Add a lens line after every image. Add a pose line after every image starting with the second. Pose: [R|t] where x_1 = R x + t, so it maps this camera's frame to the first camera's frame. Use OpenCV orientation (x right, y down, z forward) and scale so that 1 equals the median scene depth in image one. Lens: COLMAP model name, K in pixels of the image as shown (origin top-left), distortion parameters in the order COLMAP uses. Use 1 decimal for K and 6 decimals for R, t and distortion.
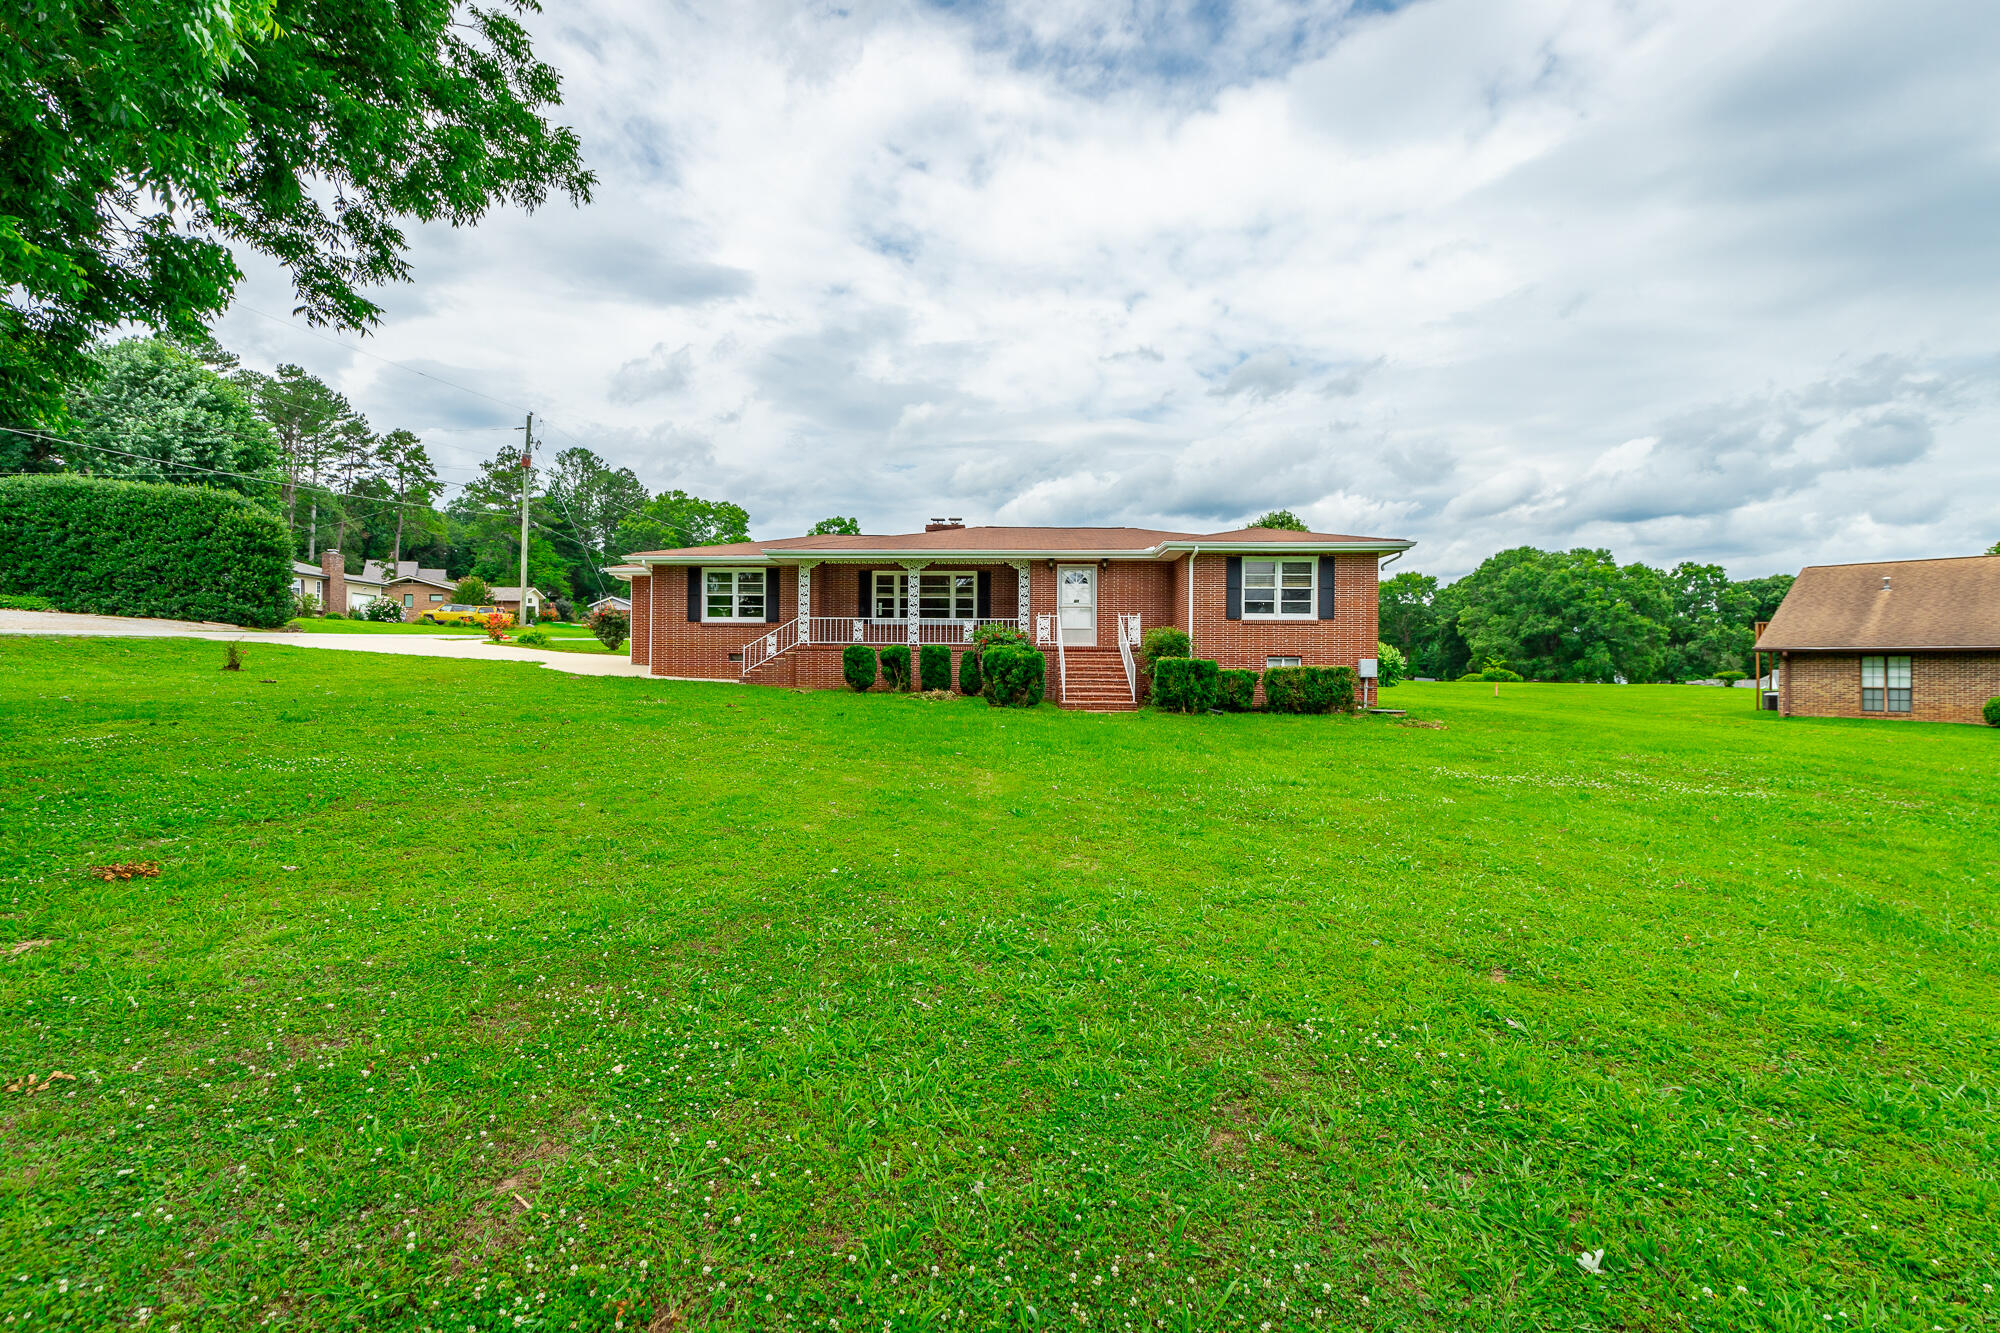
lens RADIAL K [[915.3, 0, 972.8], [0, 915.3, 667.2], [0, 0, 1]] dist [0.004149, 0.000375]
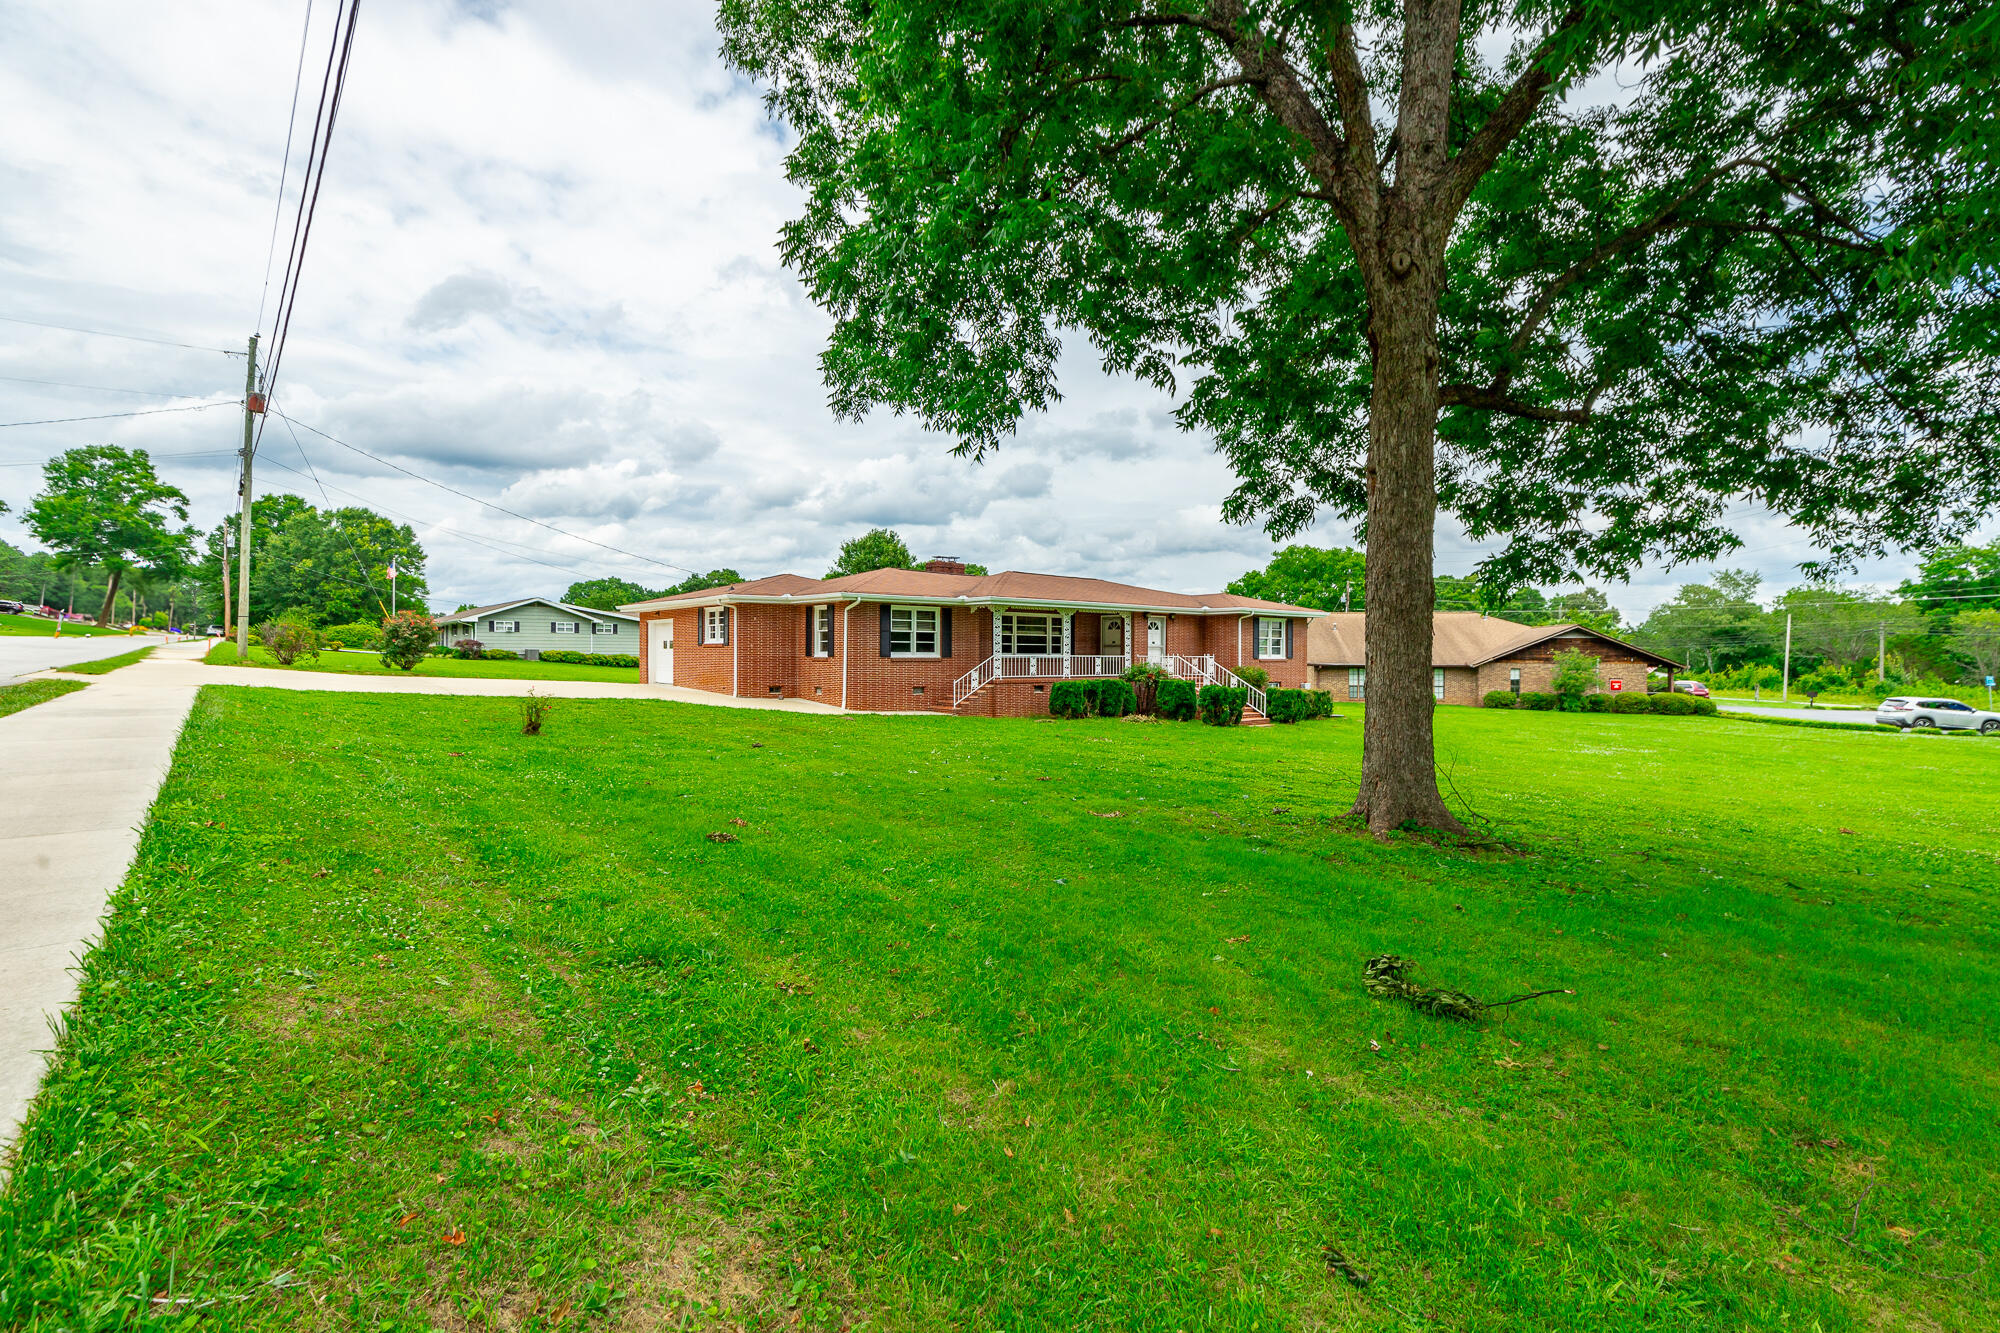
lens RADIAL K [[911.1, 0, 1021.1], [0, 911.1, 659.2], [0, 0, 1]] dist [0.000999, 0.000368]
pose [[0.727146, -0.006740, 0.686449, -0.898542], [0.000173, 0.999954, 0.009635, -0.057332], [-0.686482, -0.006887, 0.727114, 0.147044]]
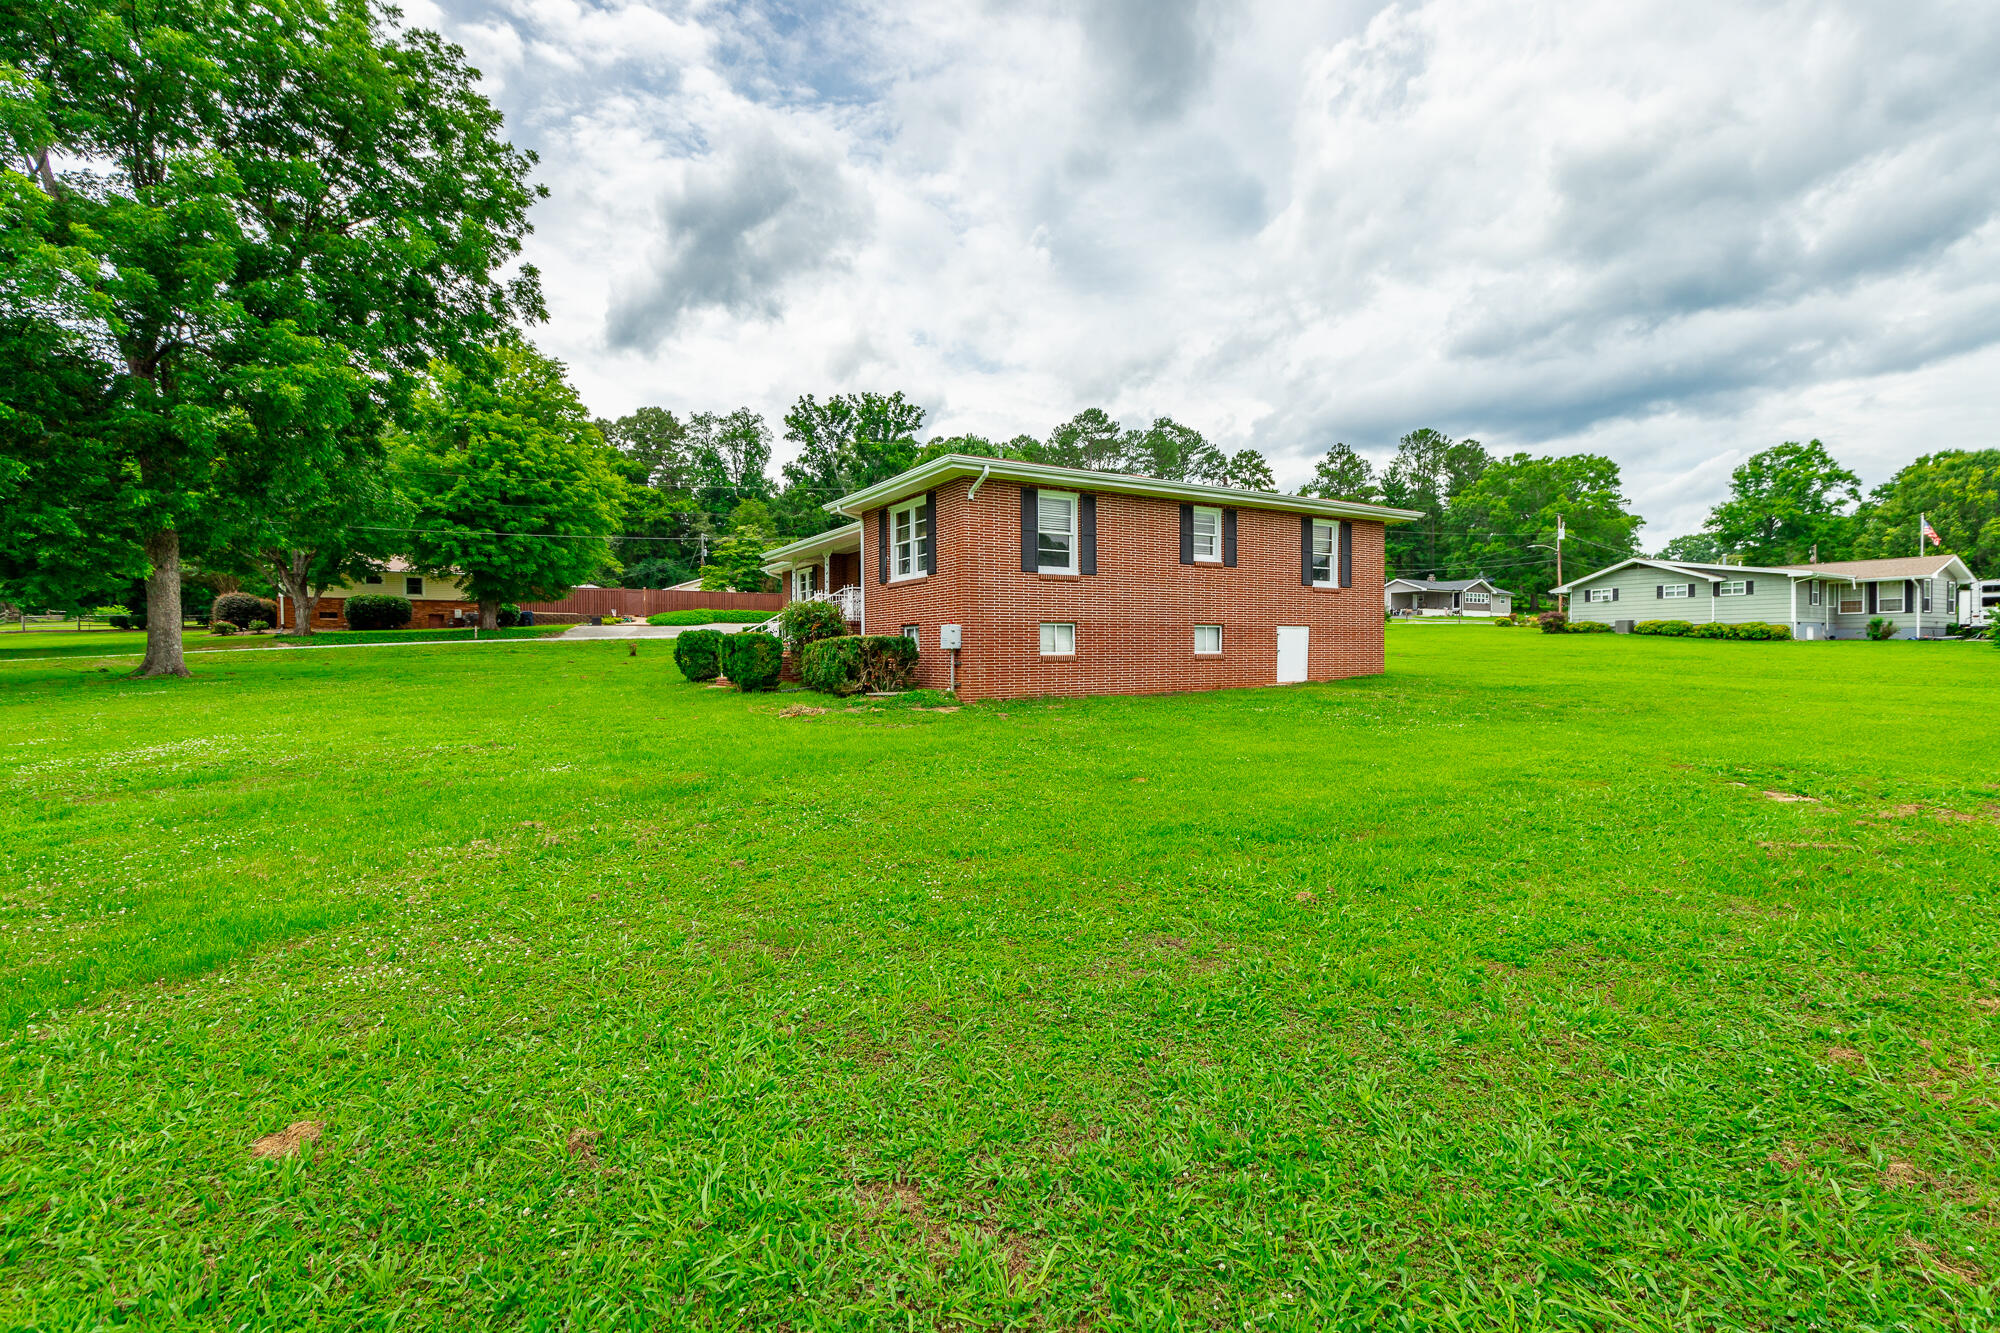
lens RADIAL K [[905.1, 0, 1006.9], [0, 905.1, 664.6], [0, 0, 1]] dist [-0.000495, -0.000066]
pose [[0.544763, -0.000896, -0.838589, 0.908037], [0.011878, 0.999907, 0.006648, 0.013869], [0.838506, -0.013582, 0.544723, 0.590544]]
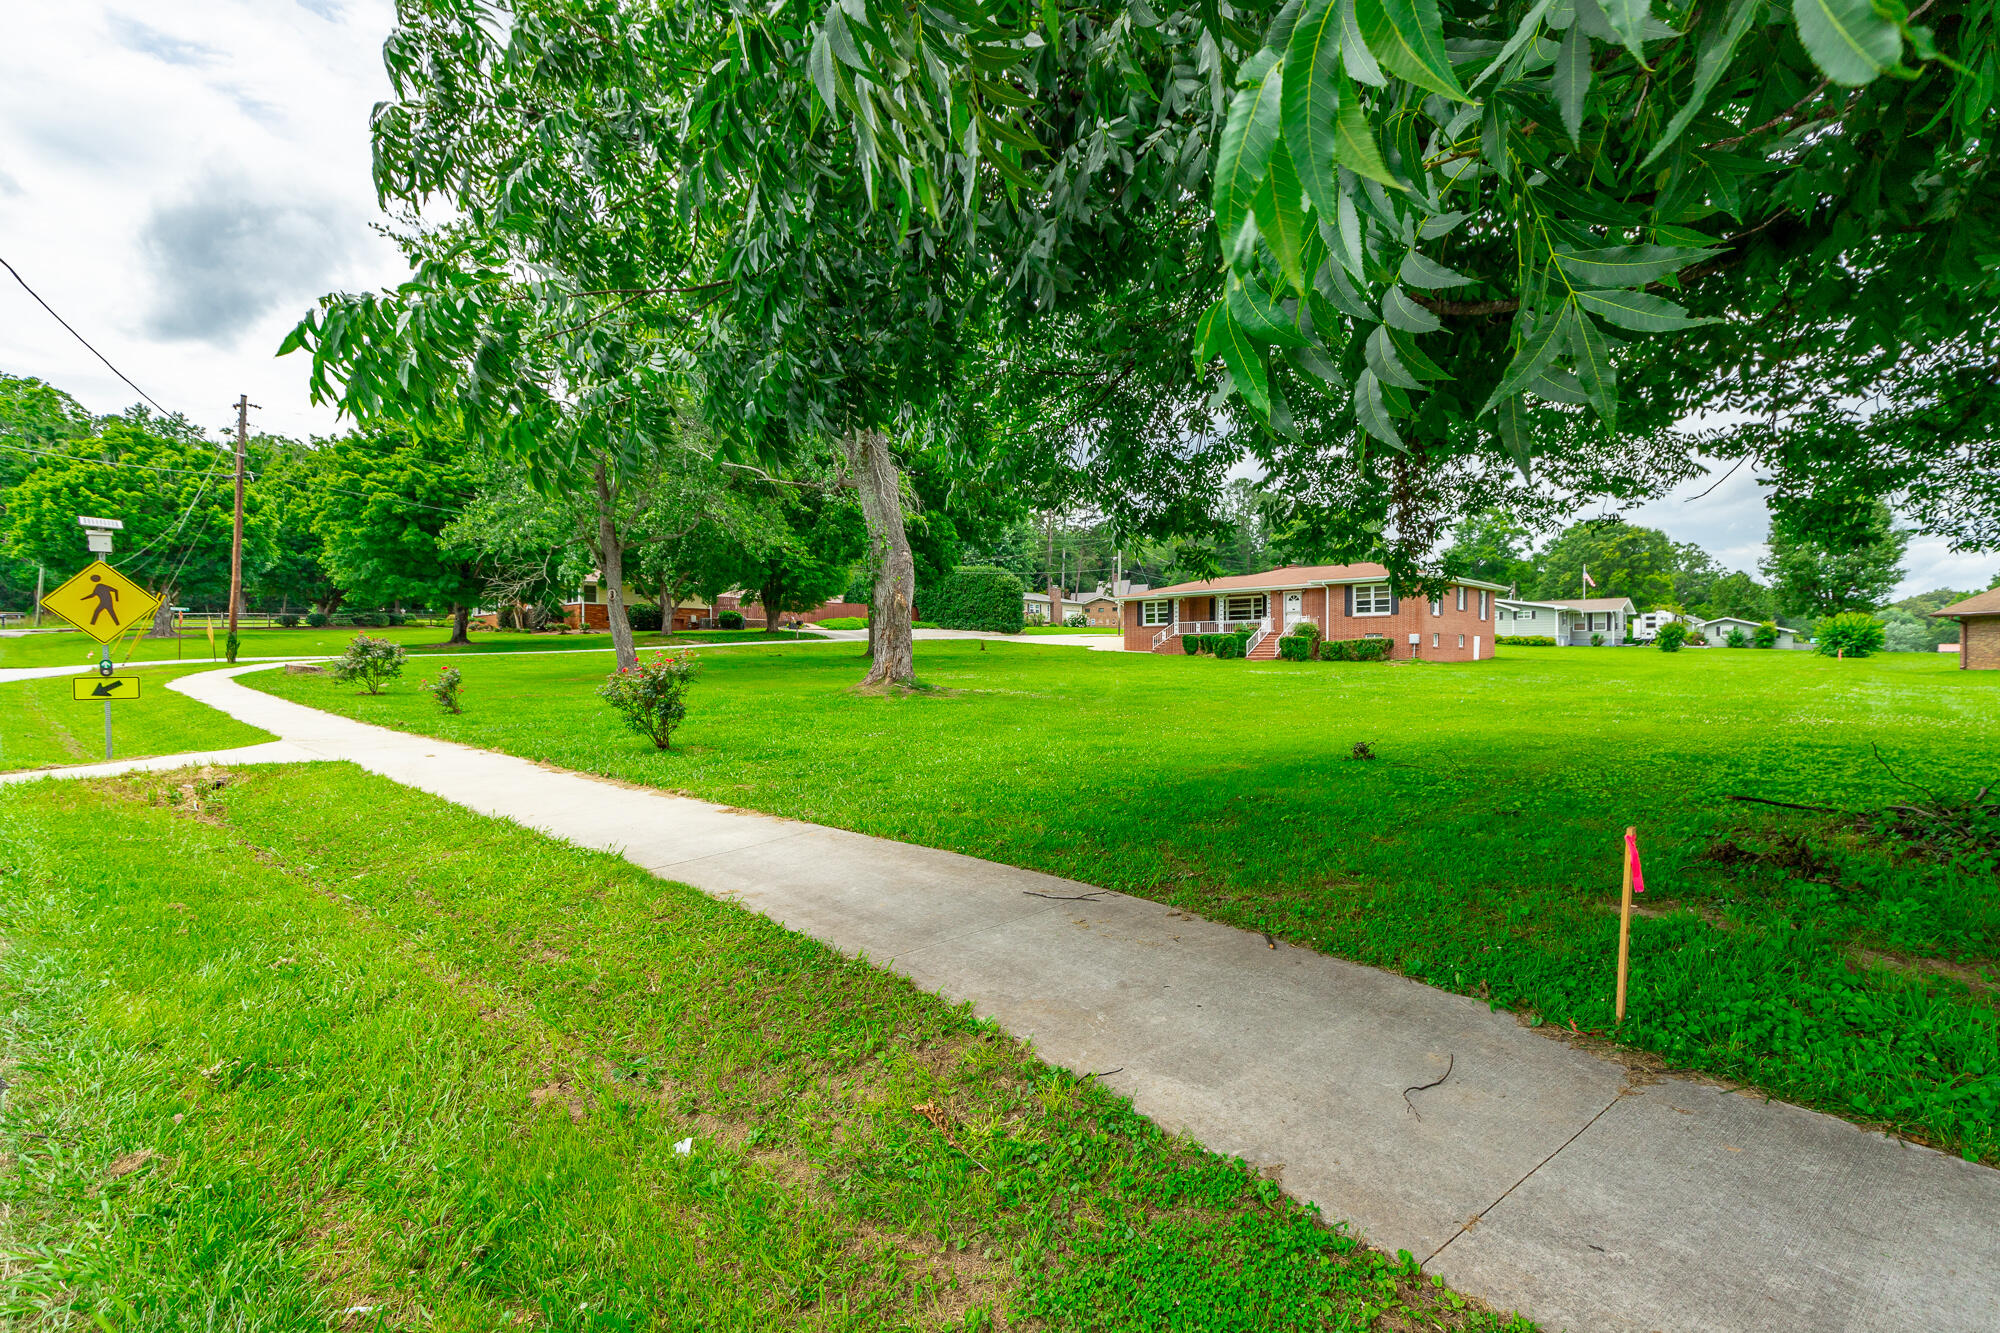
lens RADIAL K [[916.8, 0, 1001.1], [0, 916.8, 673.1], [0, 0, 1]] dist [0.004251, 0.000254]
pose [[0.749191, -0.001127, -0.662353, 0.911669], [0.010891, 0.999884, 0.010618, 0.037150], [0.662264, -0.015169, 0.749117, -0.883343]]
